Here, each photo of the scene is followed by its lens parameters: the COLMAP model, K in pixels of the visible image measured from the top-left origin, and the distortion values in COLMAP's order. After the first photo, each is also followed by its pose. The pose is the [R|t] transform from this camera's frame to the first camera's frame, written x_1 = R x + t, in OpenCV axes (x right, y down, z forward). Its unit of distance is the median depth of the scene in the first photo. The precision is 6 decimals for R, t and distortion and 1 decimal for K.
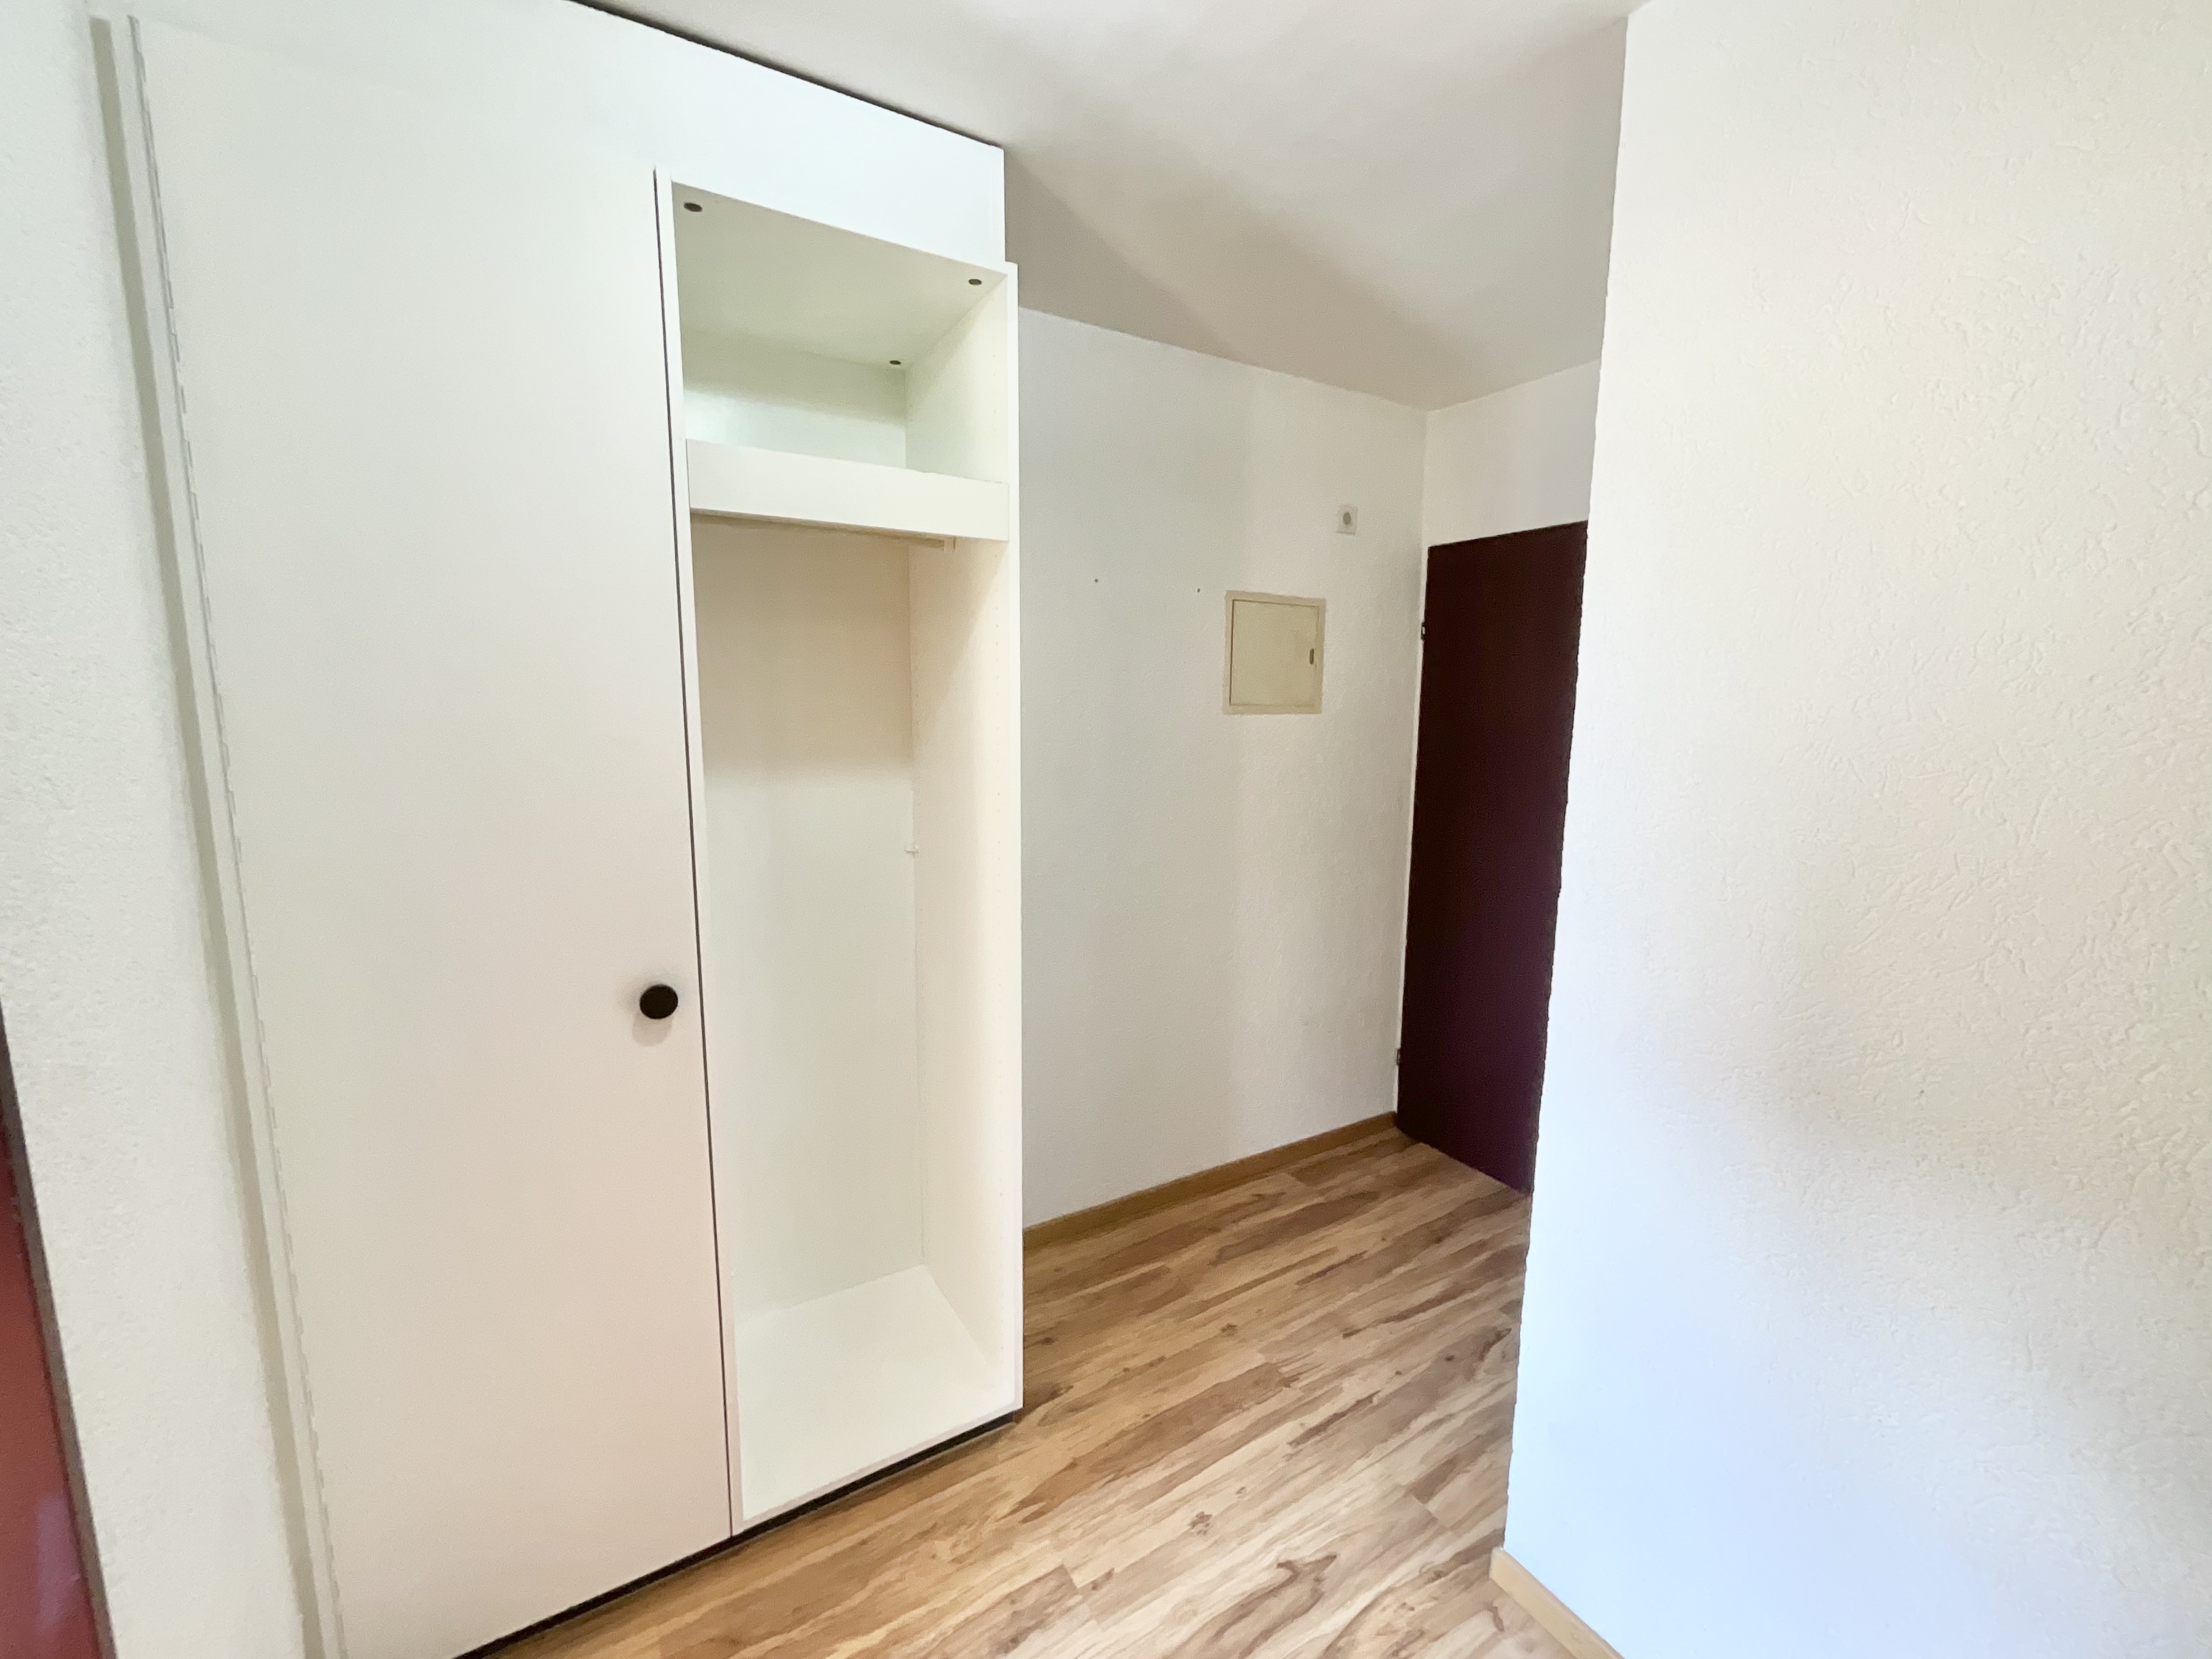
lens RADIAL K [[890.4, 0, 1105.3], [0, 890.4, 829.1], [0, 0, 1]] dist [-0.003026, 0.000004]
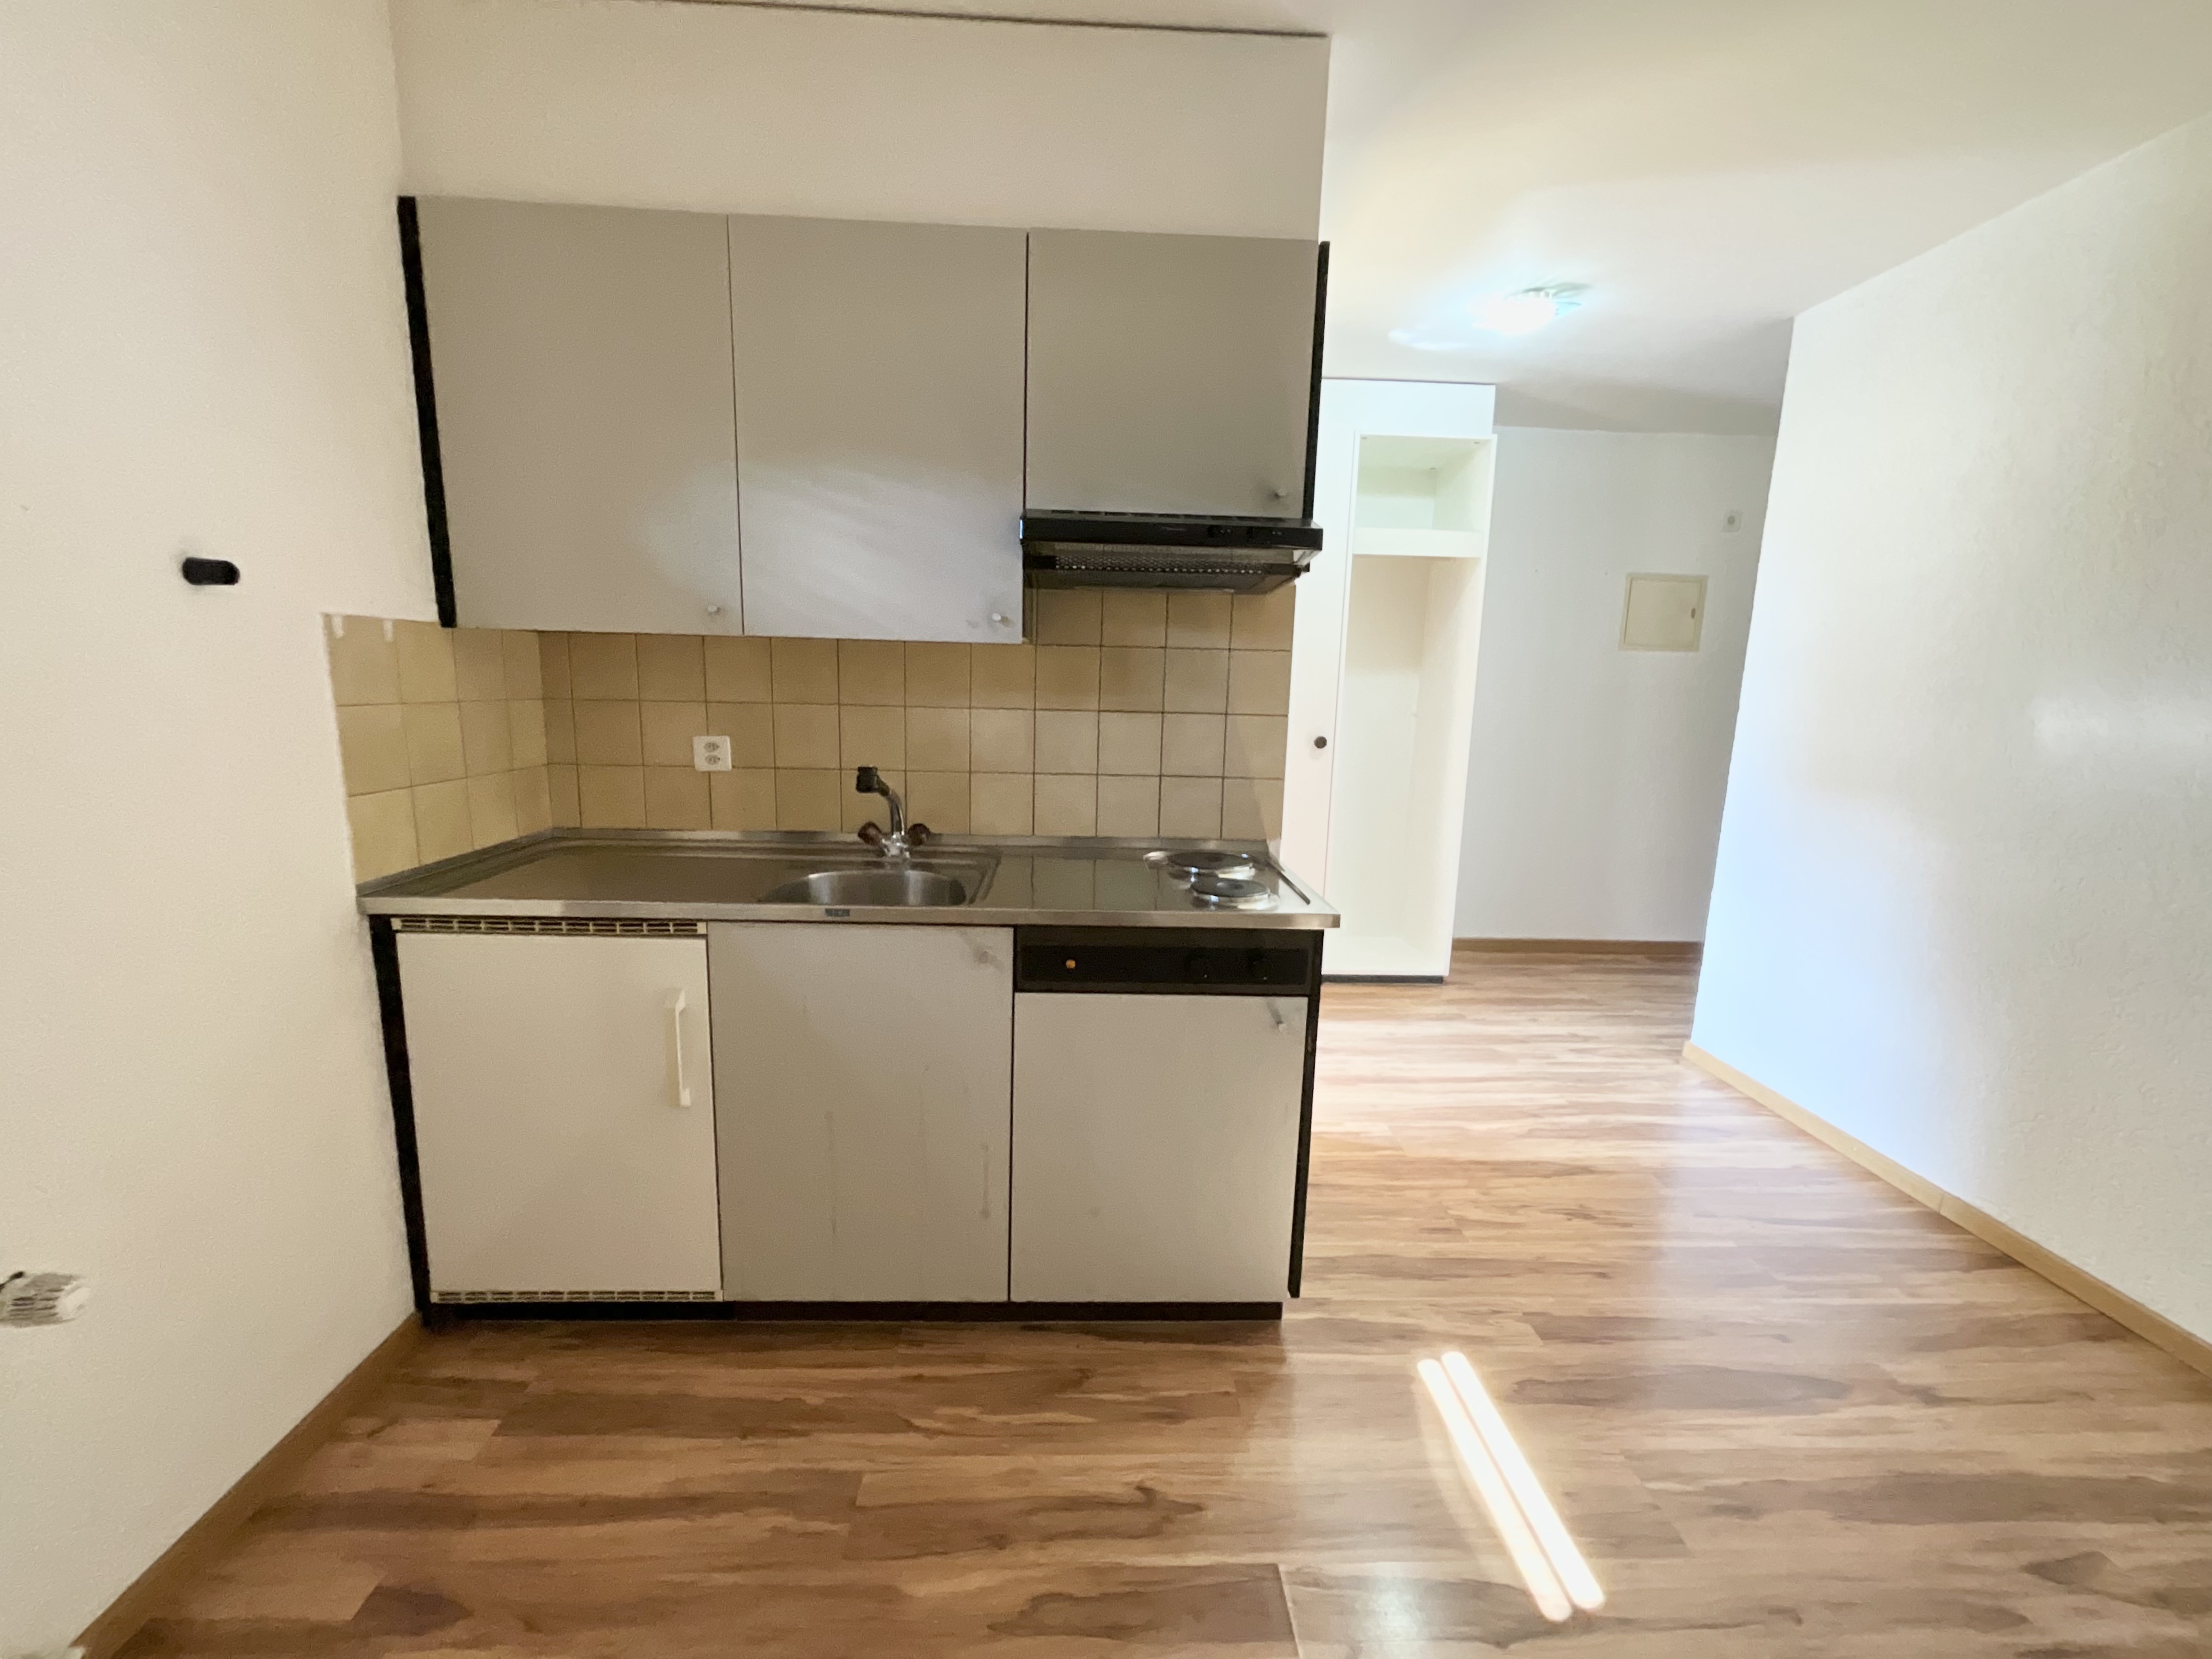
lens RADIAL K [[890.4, 0, 1105.3], [0, 890.4, 829.1], [0, 0, 1]] dist [-0.003026, 0.000004]
pose [[0.872880, 0.093280, -0.478935, 0.157217], [-0.085422, 0.995611, 0.038226, 0.274263], [0.480399, 0.007544, 0.877017, -1.108086]]
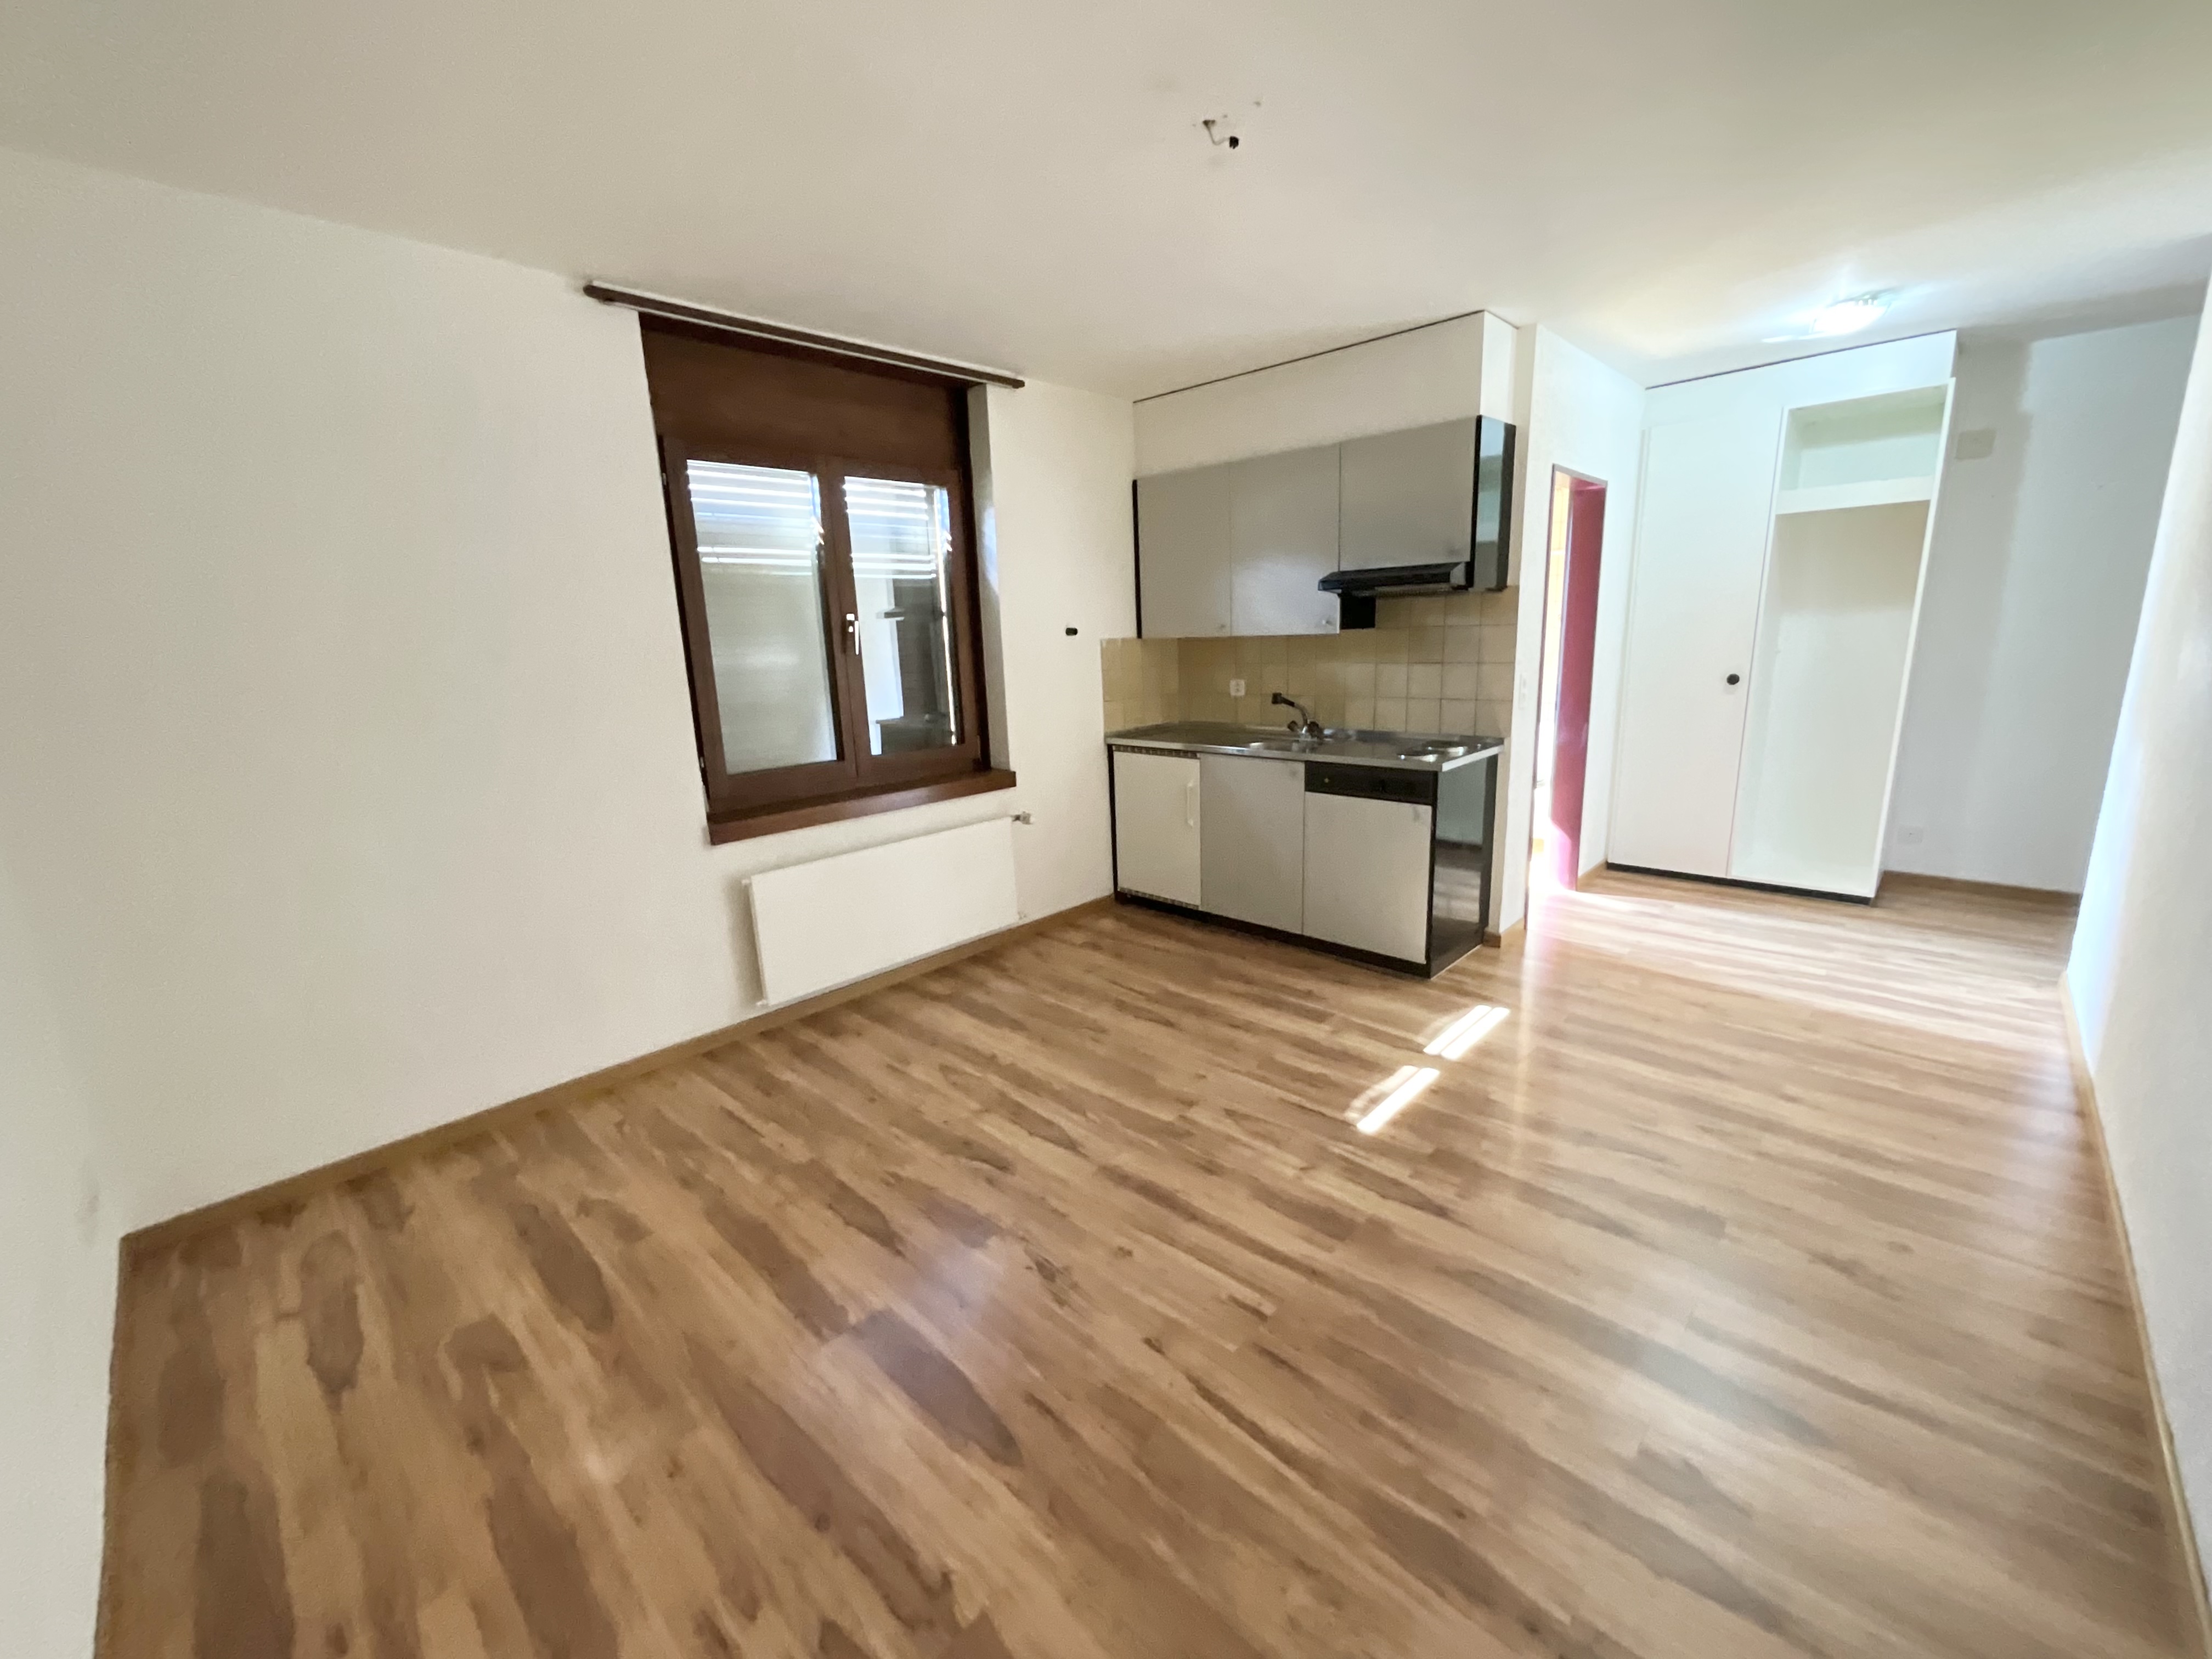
lens RADIAL K [[890.4, 0, 1105.3], [0, 890.4, 829.1], [0, 0, 1]] dist [-0.003026, 0.000004]
pose [[0.254263, 0.193078, -0.947666, 1.364079], [-0.095114, 0.980112, 0.174169, 0.255043], [0.962447, 0.045851, 0.267570, -1.323441]]
